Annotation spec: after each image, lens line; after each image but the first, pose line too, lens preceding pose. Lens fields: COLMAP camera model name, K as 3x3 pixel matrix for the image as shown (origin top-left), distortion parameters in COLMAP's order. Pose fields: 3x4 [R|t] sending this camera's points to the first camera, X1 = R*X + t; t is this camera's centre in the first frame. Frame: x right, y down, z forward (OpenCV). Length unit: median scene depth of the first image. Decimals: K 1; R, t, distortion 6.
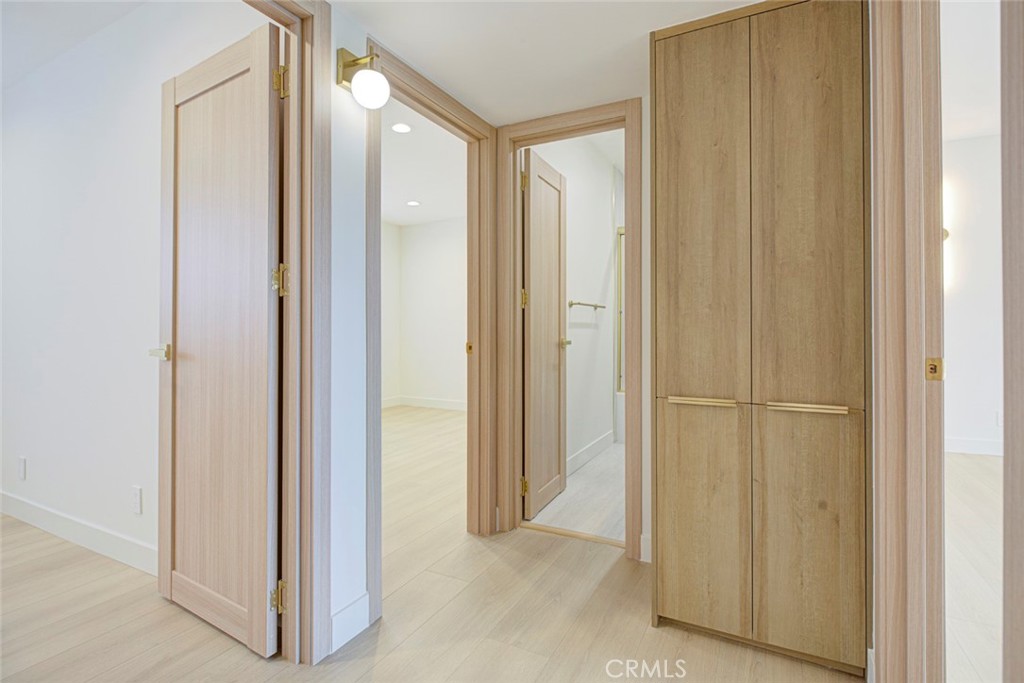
lens RADIAL K [[482.9, 0, 512.1], [0, 482.9, 336.9], [0, 0, 1]] dist [0.001071, 0.000326]
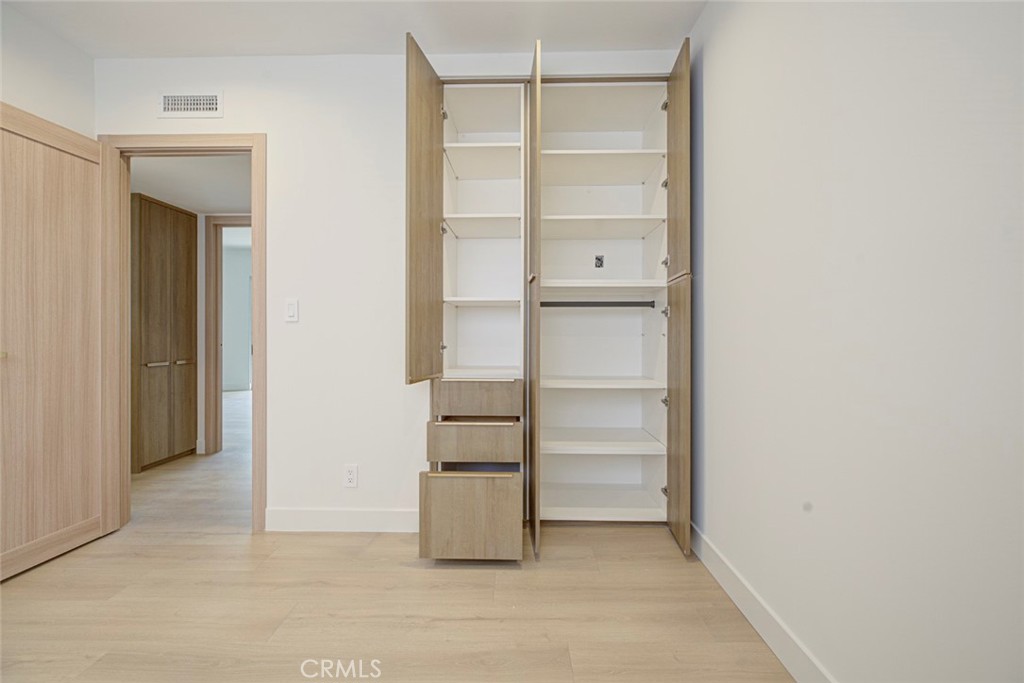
lens RADIAL K [[482.9, 0, 513.7], [0, 482.9, 339.9], [0, 0, 1]] dist [0.001071, 0.000326]
pose [[0.809377, -0.002227, 0.587286, 0.444548], [0.002195, 0.999997, 0.000767, 0.018600], [-0.587286, 0.000668, 0.809379, -2.015730]]
